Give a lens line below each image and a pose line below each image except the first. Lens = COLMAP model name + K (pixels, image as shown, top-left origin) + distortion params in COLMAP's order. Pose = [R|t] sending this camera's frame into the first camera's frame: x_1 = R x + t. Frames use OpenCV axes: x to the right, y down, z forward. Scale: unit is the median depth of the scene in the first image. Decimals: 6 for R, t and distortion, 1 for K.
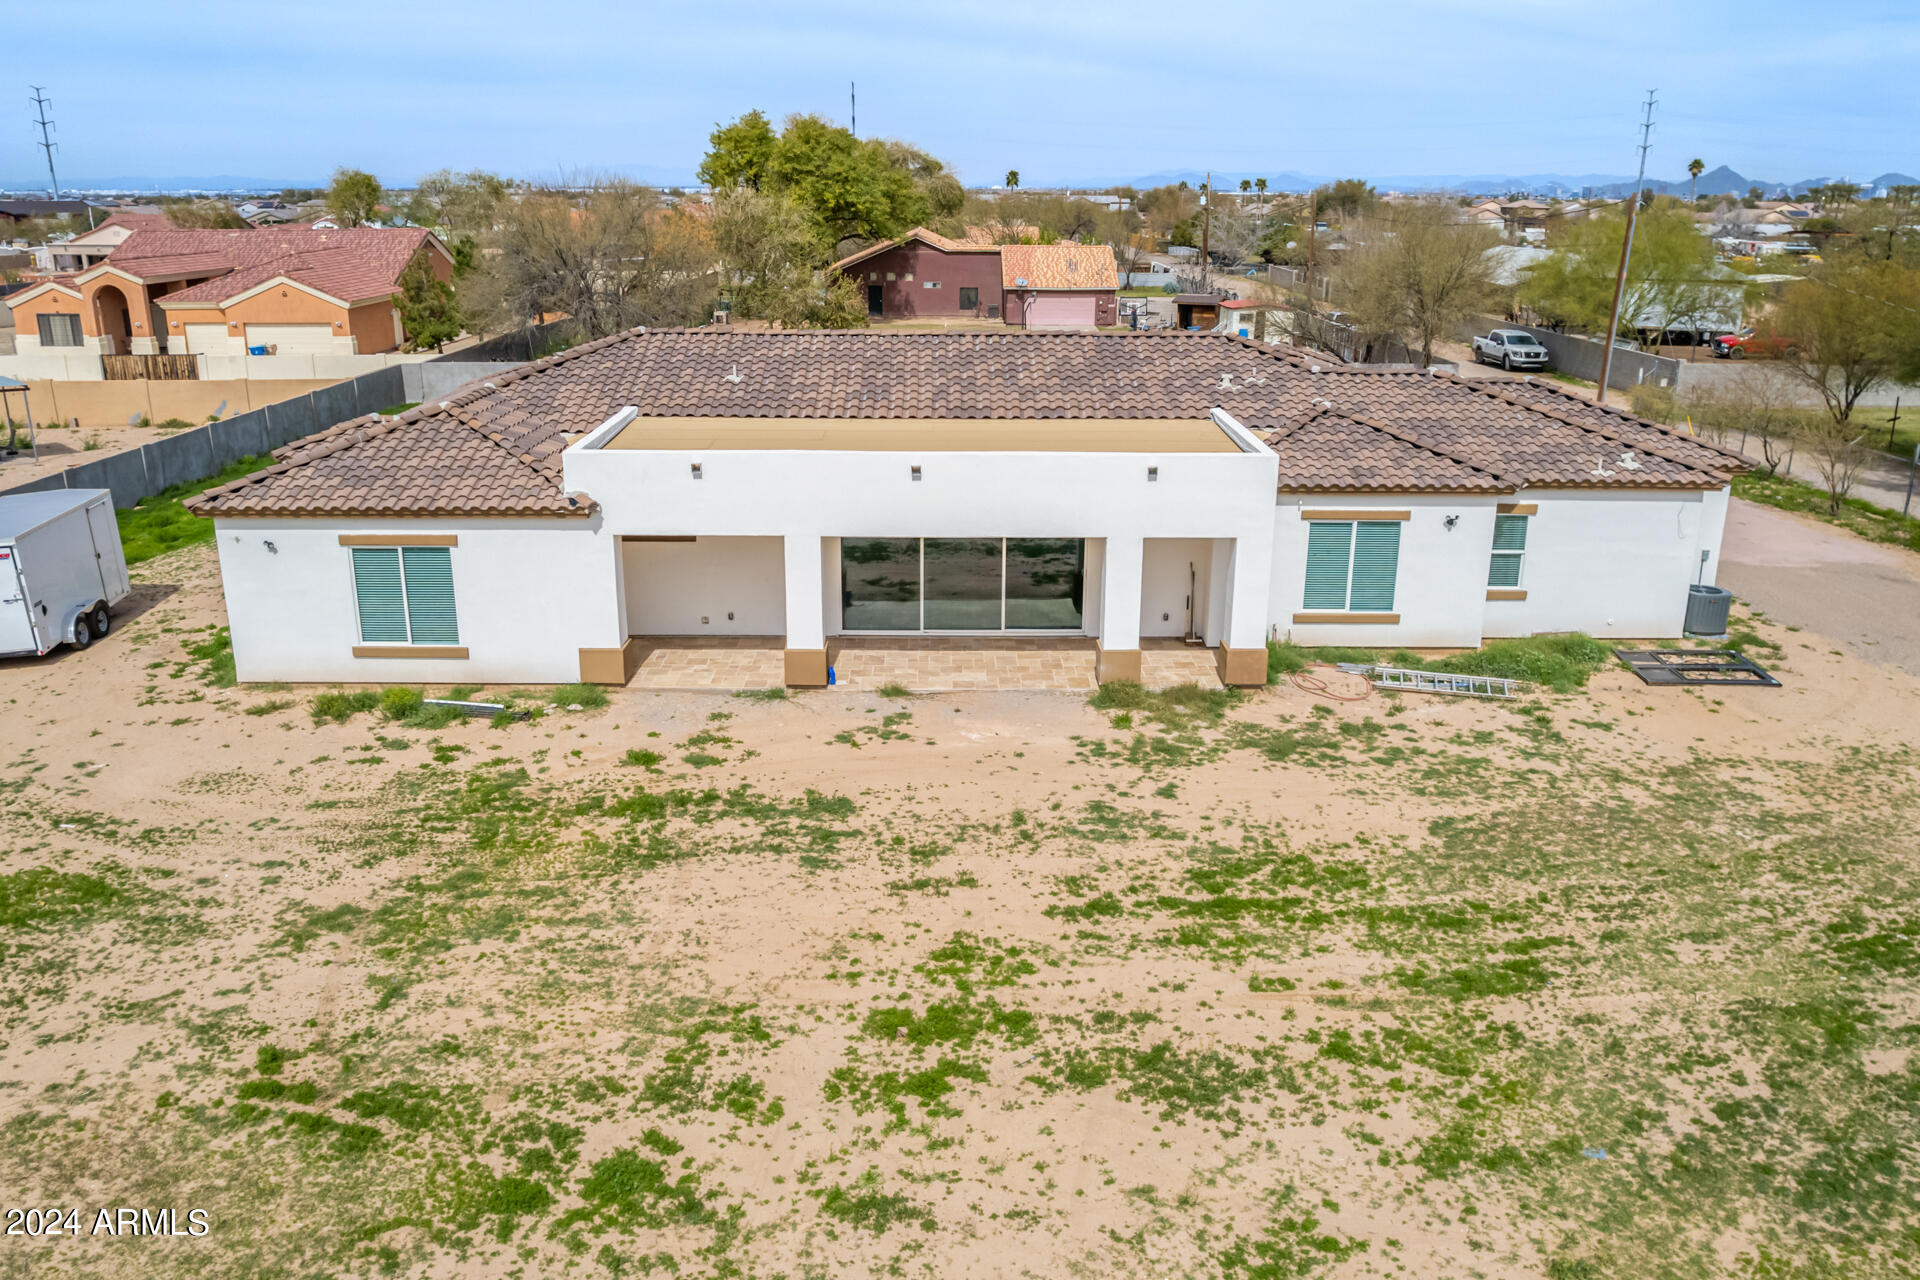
lens RADIAL K [[1460.2, 0, 960.0], [0, 1460.2, 640.0], [0, 0, 1]] dist [-0.074538, 0.055047]
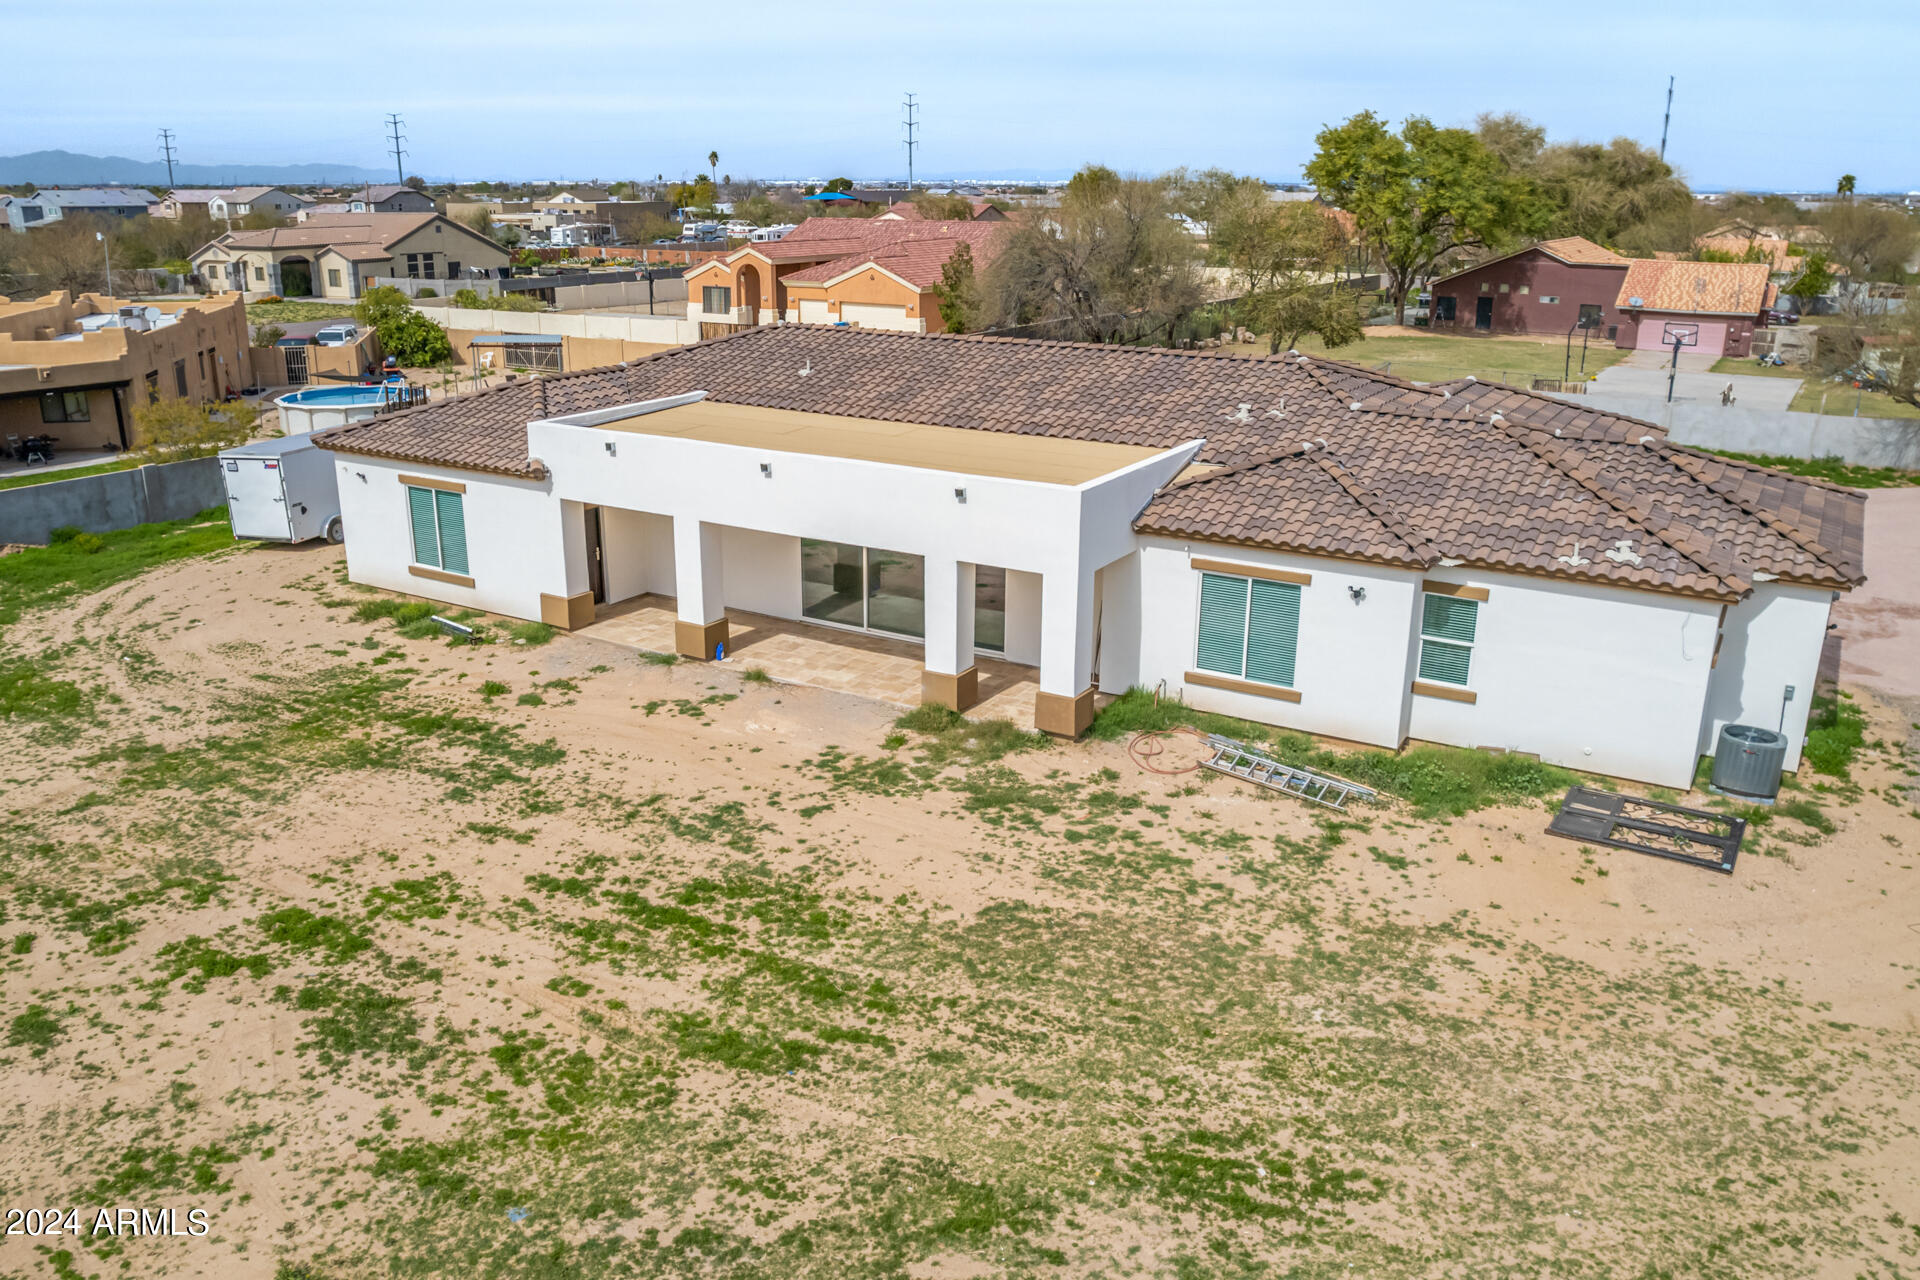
lens RADIAL K [[1460.2, 0, 960.0], [0, 1460.2, 640.0], [0, 0, 1]] dist [-0.074538, 0.055047]
pose [[0.855256, 0.156961, -0.493862, 0.699502], [-0.156290, 0.986776, 0.042961, -0.068586], [0.494075, 0.040443, 0.868478, 0.184829]]
